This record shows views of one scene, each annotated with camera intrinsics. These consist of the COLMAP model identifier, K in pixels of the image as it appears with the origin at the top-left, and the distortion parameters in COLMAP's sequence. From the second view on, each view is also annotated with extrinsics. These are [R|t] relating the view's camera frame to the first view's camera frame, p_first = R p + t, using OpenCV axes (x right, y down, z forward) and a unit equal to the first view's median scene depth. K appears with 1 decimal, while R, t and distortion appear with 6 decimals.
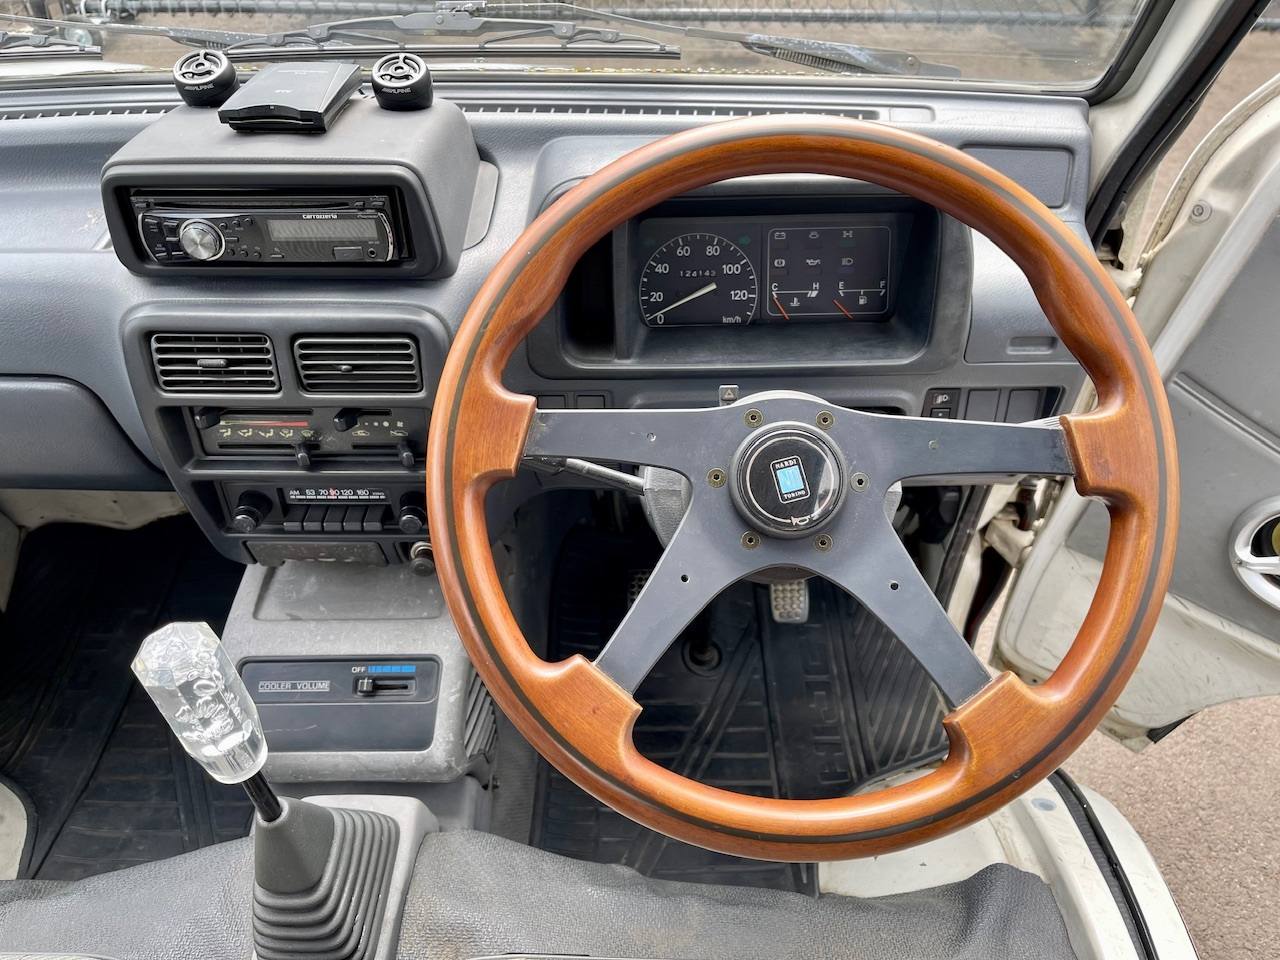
lens RADIAL K [[980.1, 0, 635.2], [0, 980.1, 475.0], [0, 0, 1]] dist [0.017178, -0.002462]
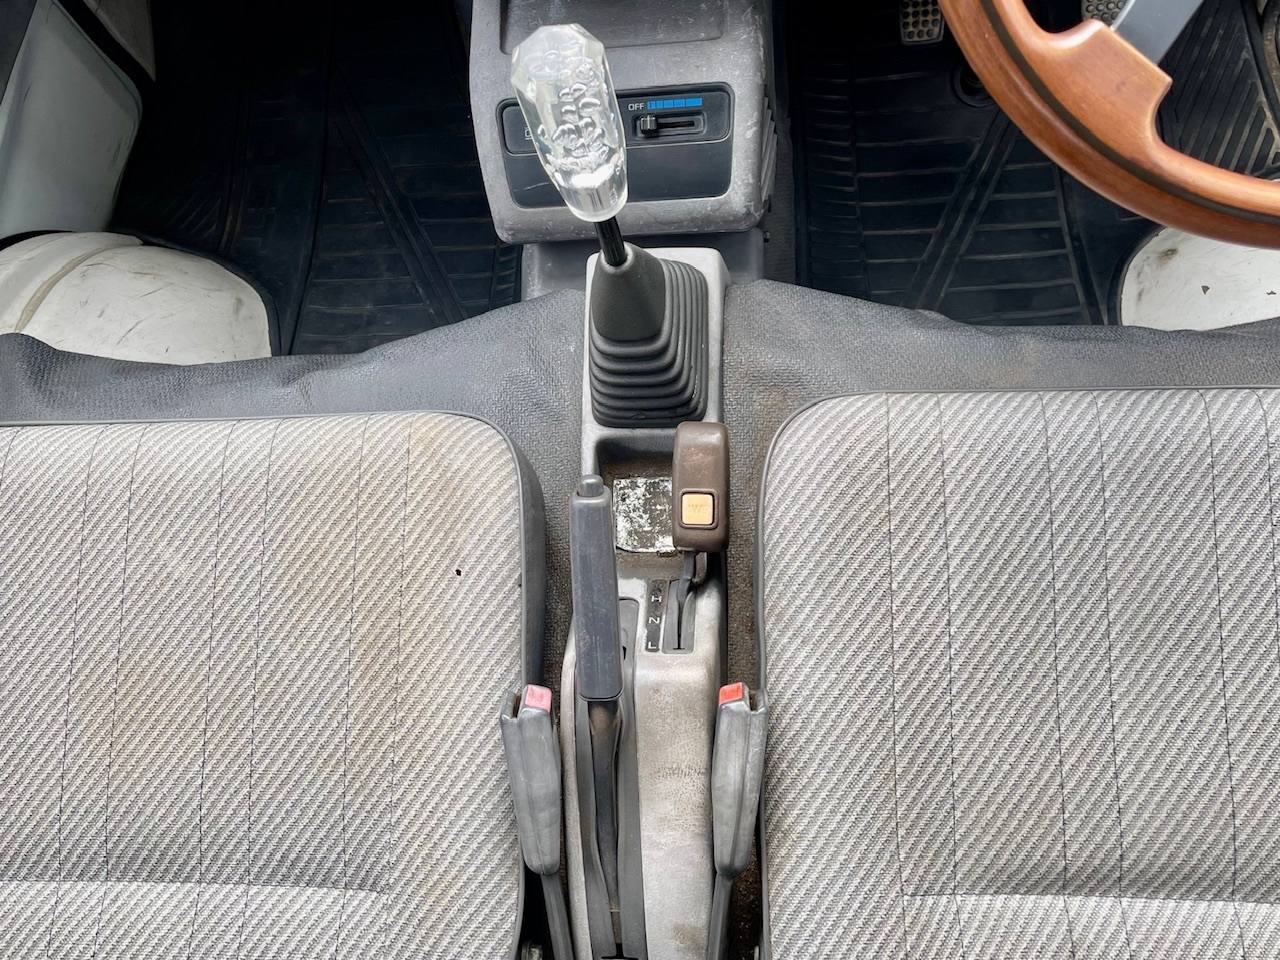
lens RADIAL K [[1084.5, 0, 640.7], [0, 1084.5, 475.3], [0, 0, 1]] dist [0.011737, 0.009819]
pose [[0.995501, -0.033641, -0.088576, -0.221257], [0.071180, 0.882549, 0.464802, 0.045009], [0.062536, -0.469016, 0.880973, 0.013887]]
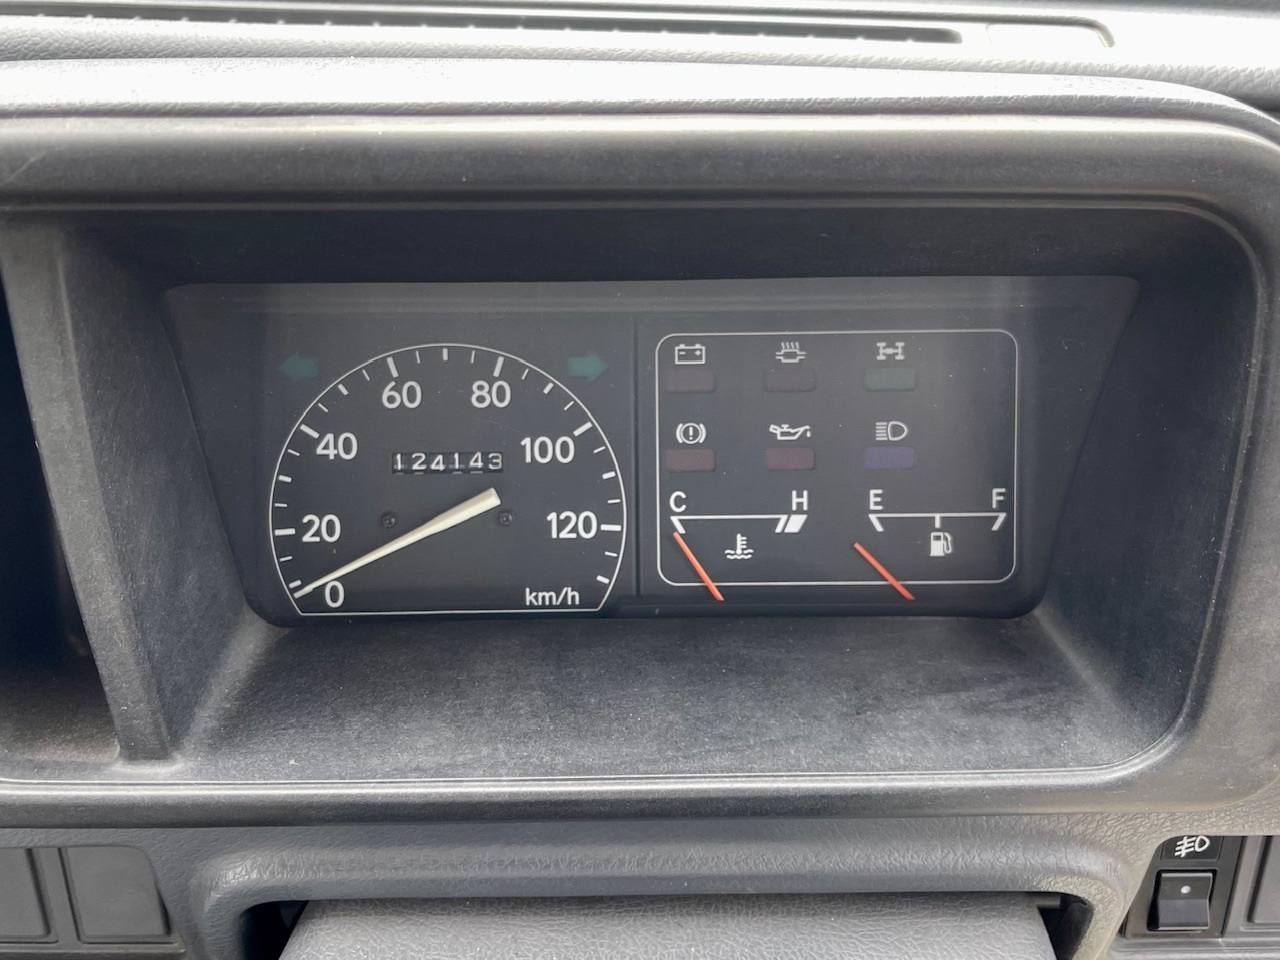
lens RADIAL K [[1261.2, 0, 640.0], [0, 1261.2, 480.0], [0, 0, 1]] dist [0.046447, -0.004072]
pose [[0.998842, 0.004891, 0.047854, 0.108876], [0.001427, 0.991364, -0.131128, -0.143284], [-0.048082, 0.131045, 0.990210, 0.575528]]
